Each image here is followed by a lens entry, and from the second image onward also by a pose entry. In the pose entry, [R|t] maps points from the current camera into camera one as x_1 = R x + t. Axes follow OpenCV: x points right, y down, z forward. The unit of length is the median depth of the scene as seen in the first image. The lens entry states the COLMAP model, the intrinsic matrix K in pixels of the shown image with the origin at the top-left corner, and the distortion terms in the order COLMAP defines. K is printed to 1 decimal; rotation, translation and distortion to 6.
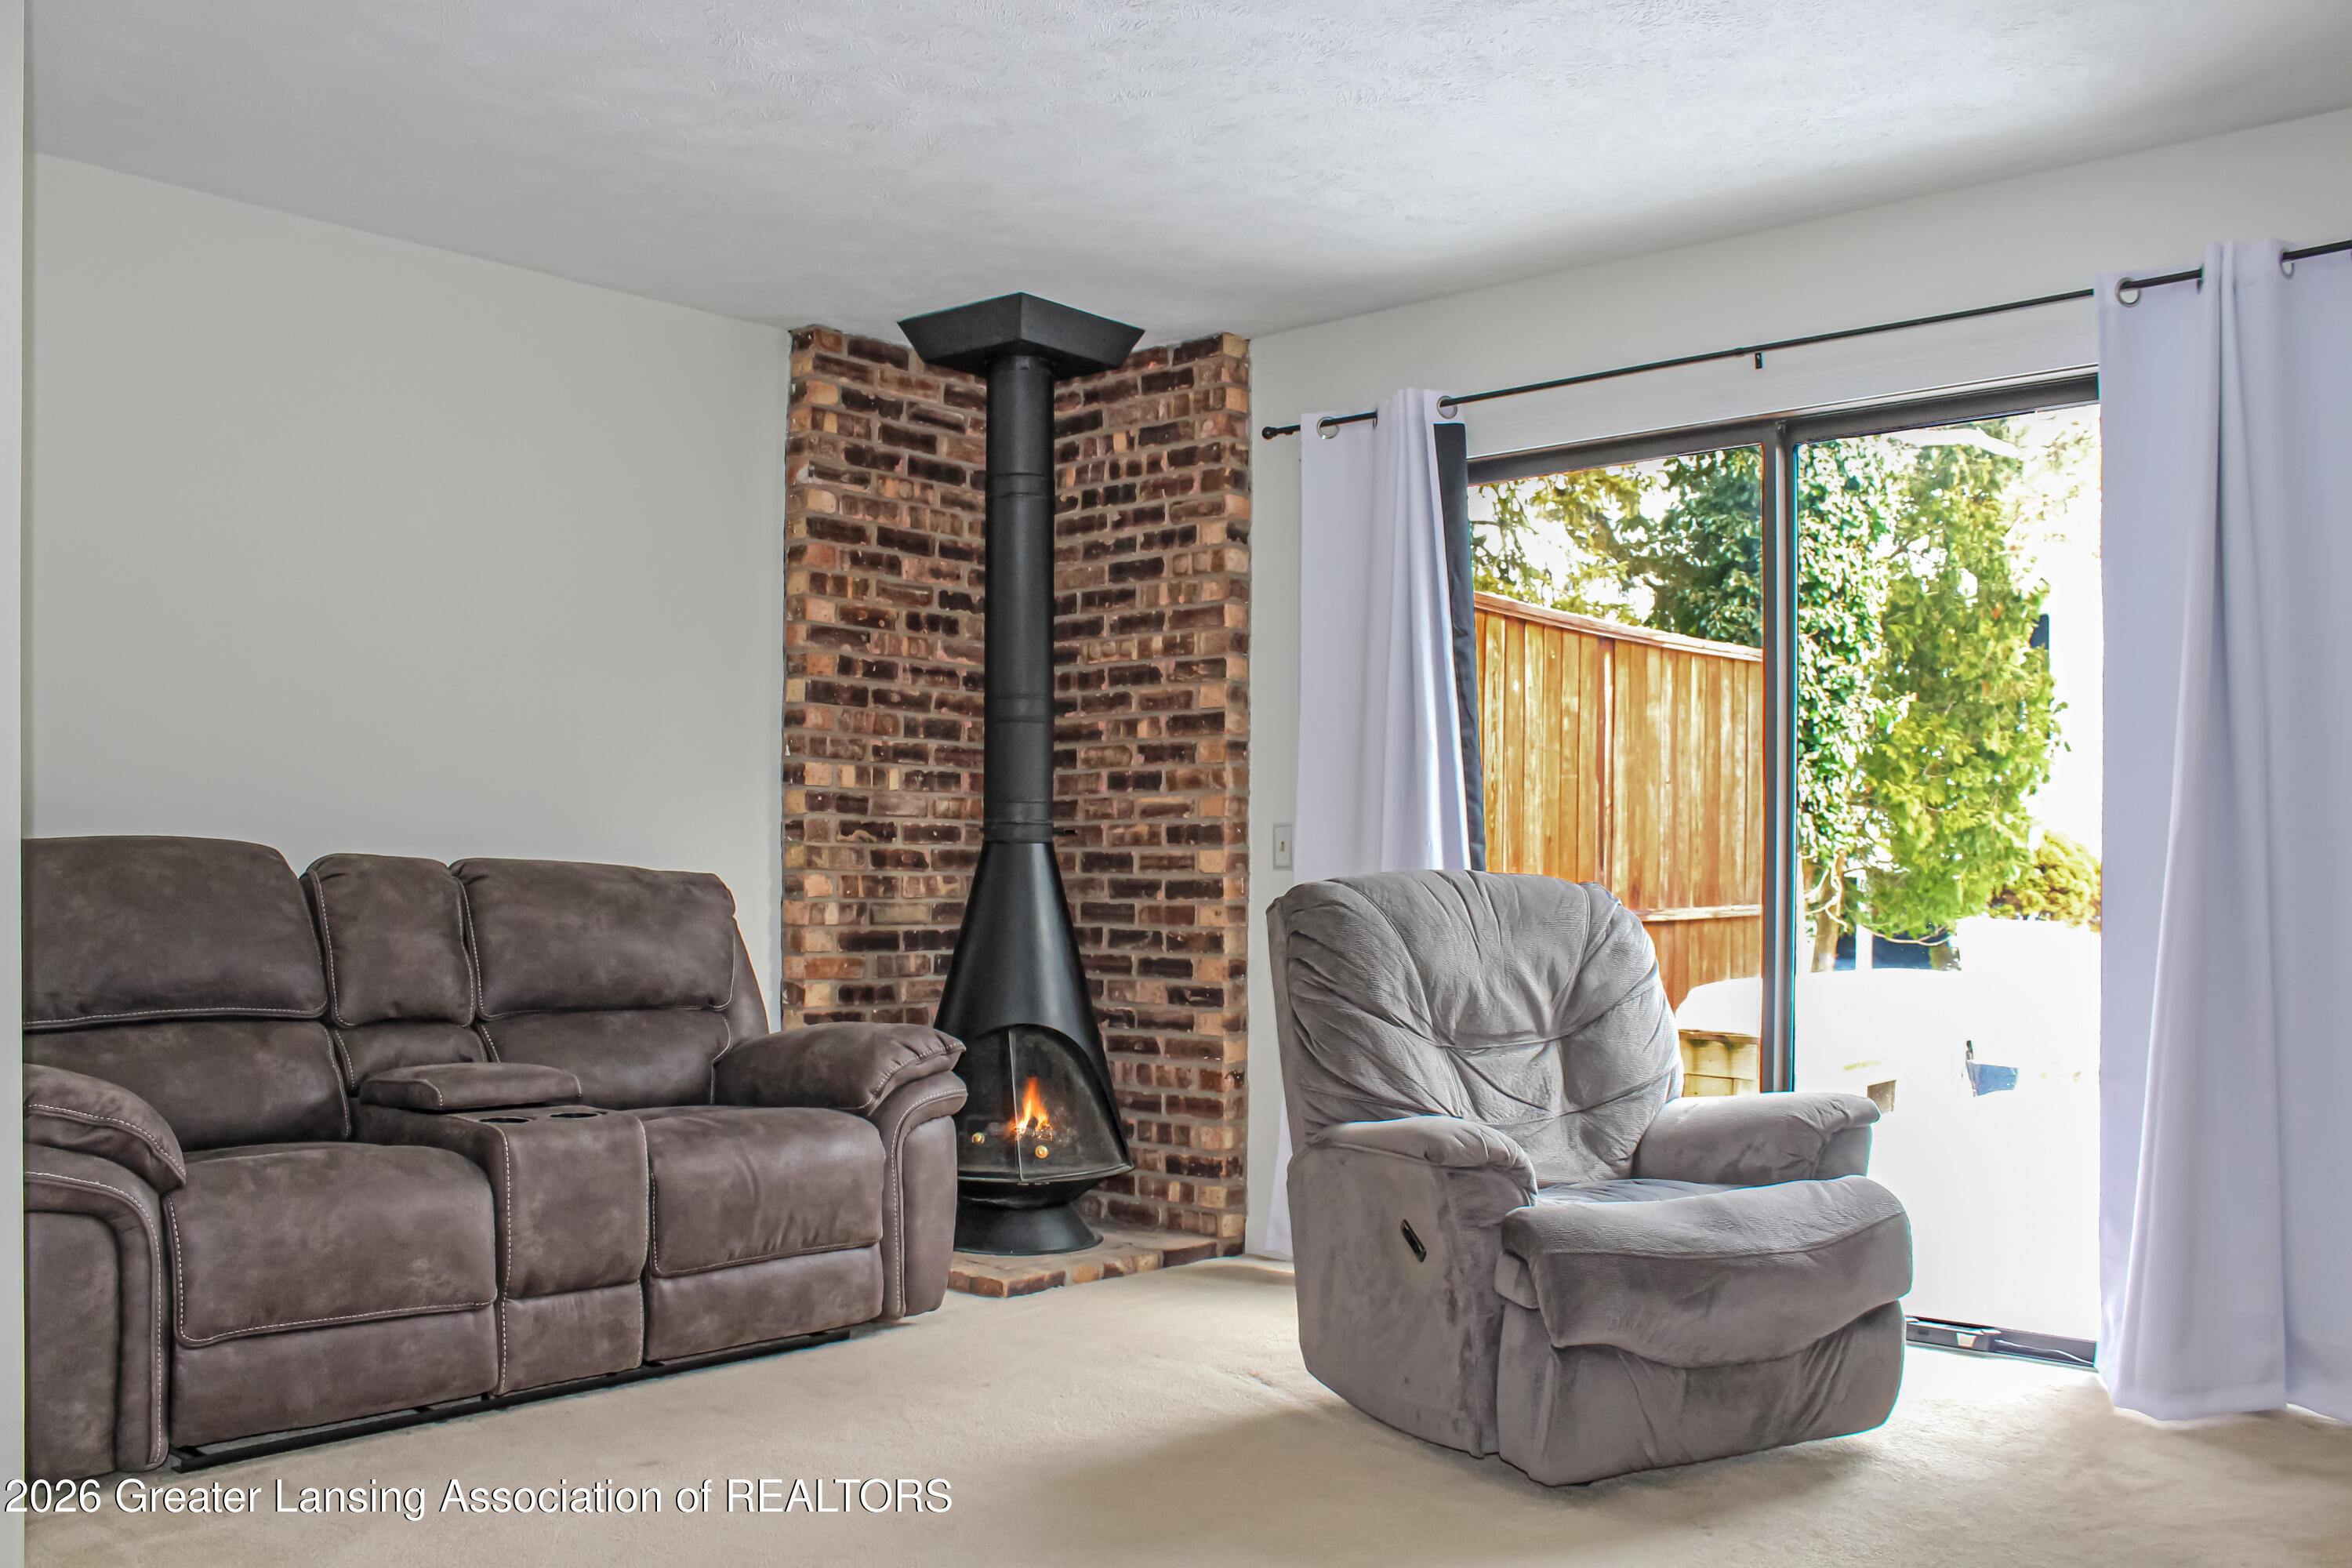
lens RADIAL K [[1987.1, 0, 1236.1], [0, 1987.1, 922.2], [0, 0, 1]] dist [-0.133877, 0.122042]
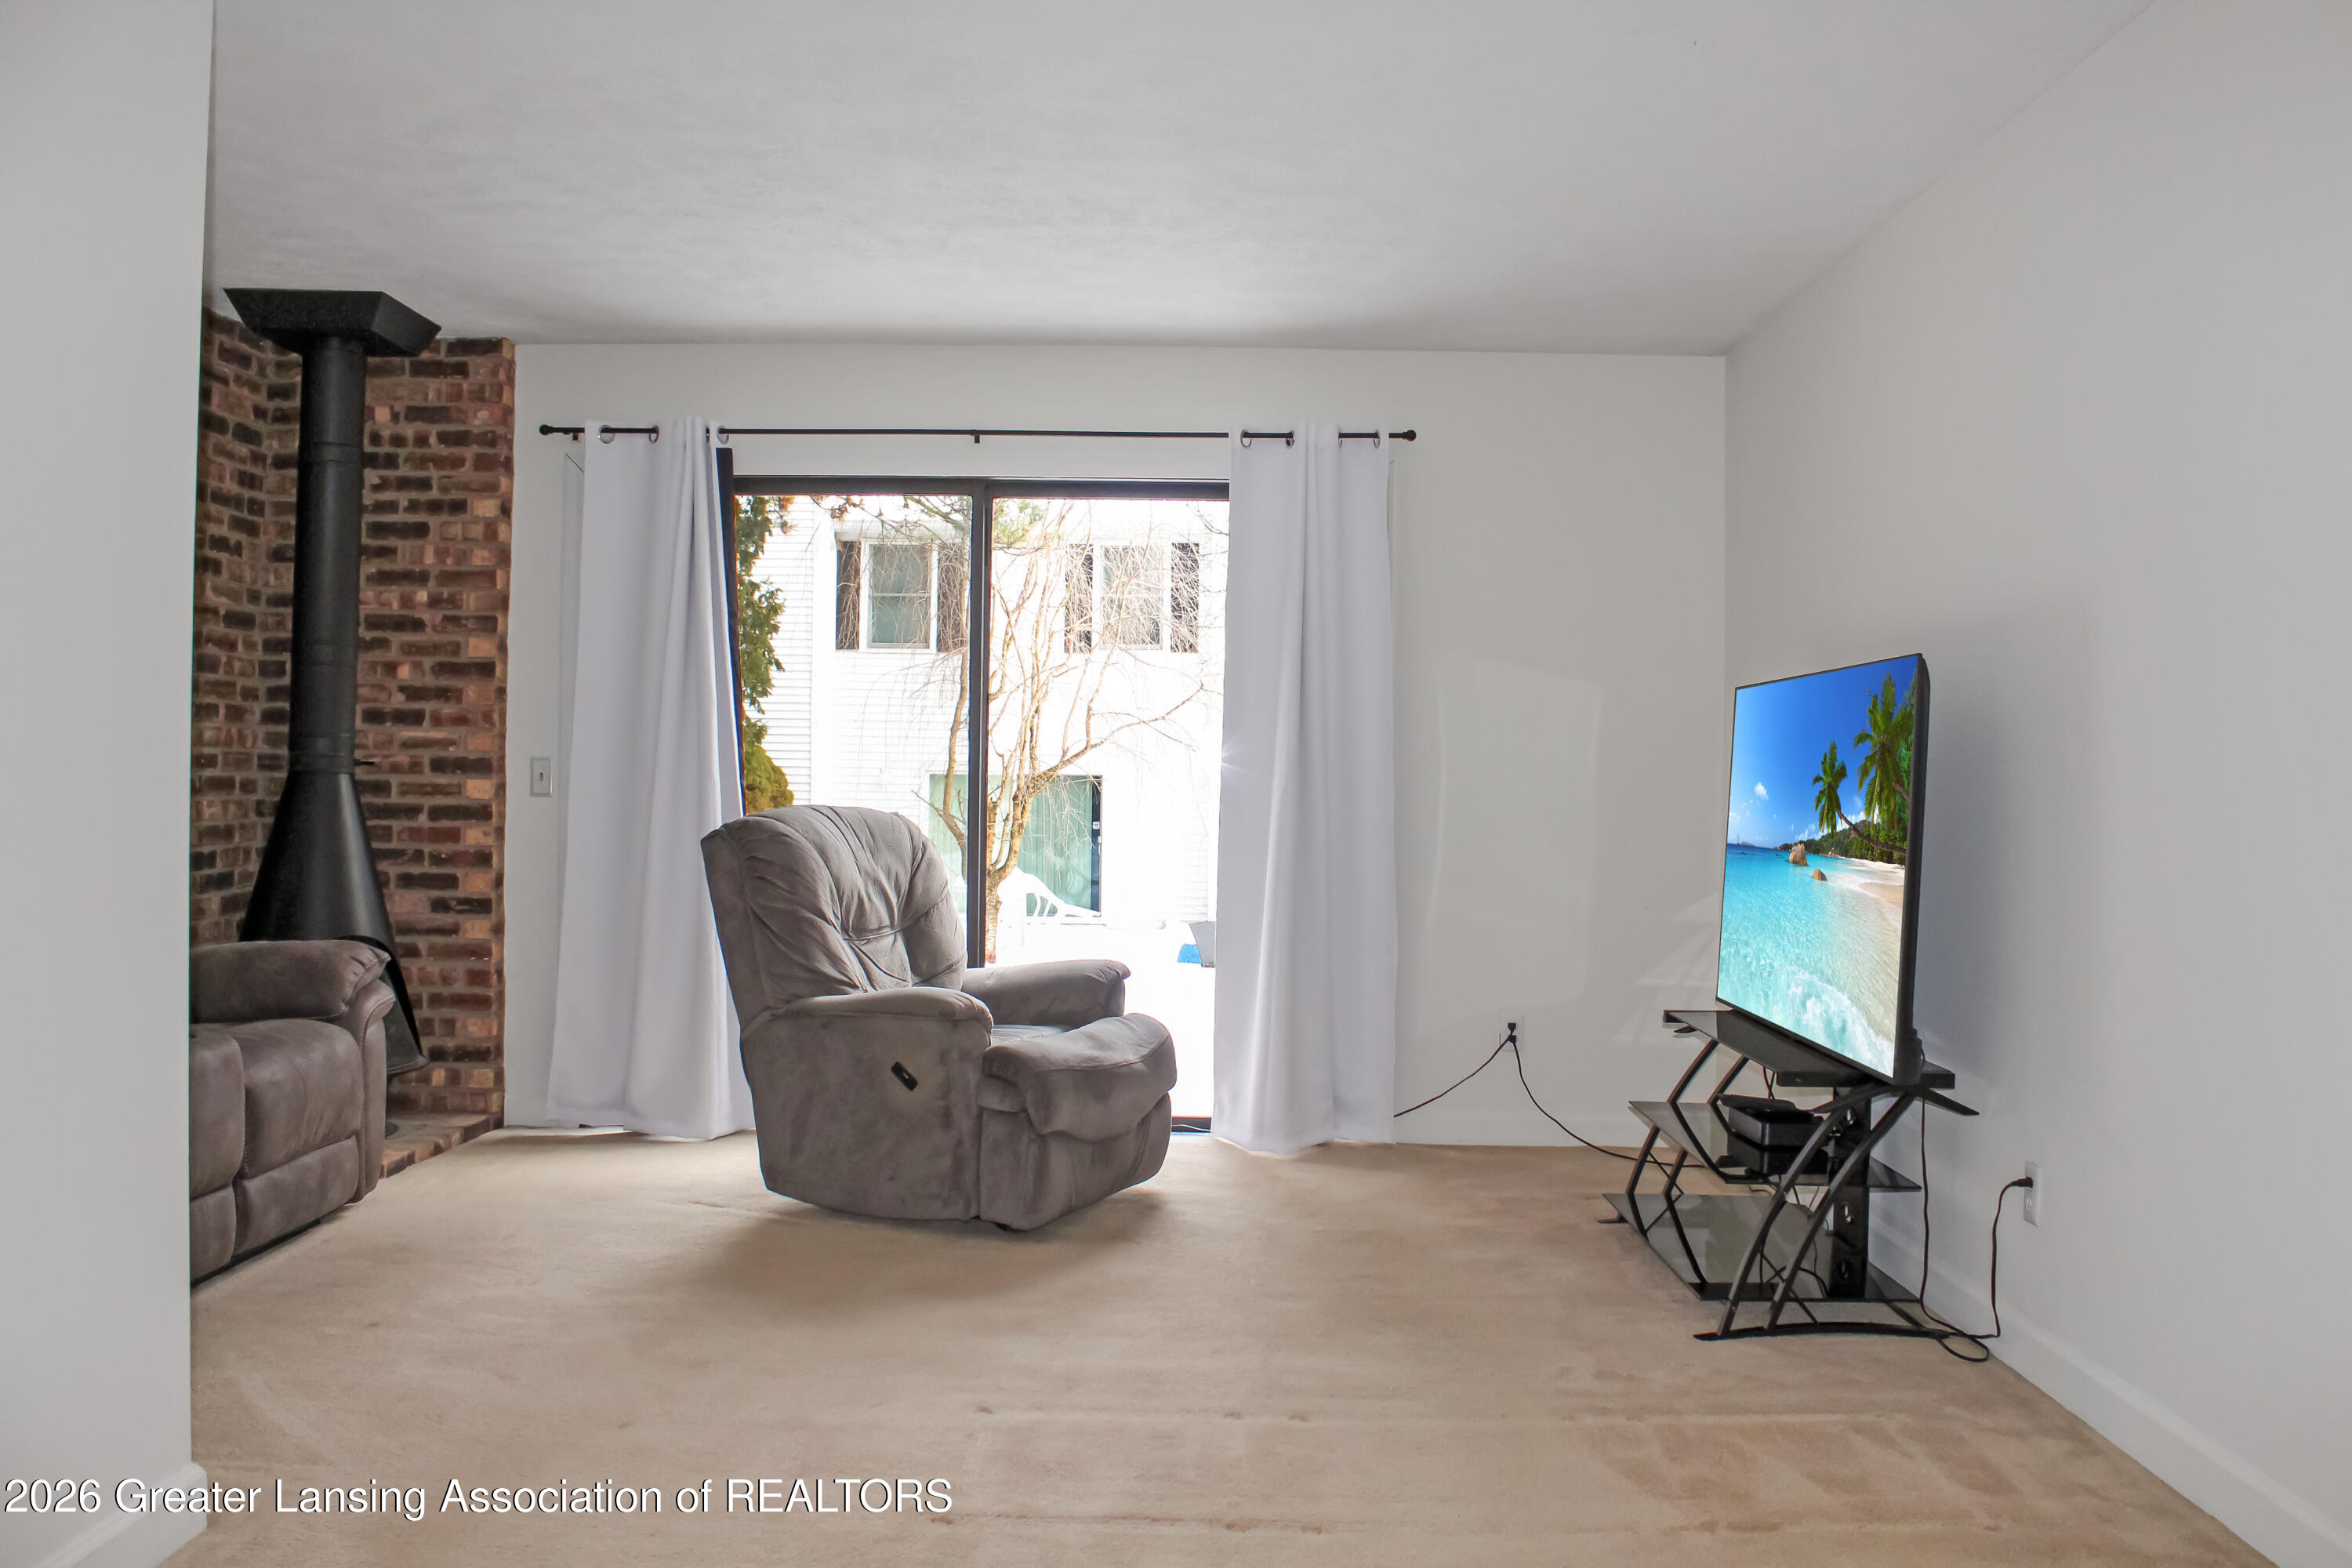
lens RADIAL K [[1987.1, 0, 1141.5], [0, 1987.1, 734.9], [0, 0, 1]] dist [-0.133877, 0.122042]
pose [[0.773643, 0.016761, 0.633400, -0.454310], [0.003747, 0.999512, -0.031026, -0.026328], [-0.633610, 0.026376, 0.773203, -0.137885]]
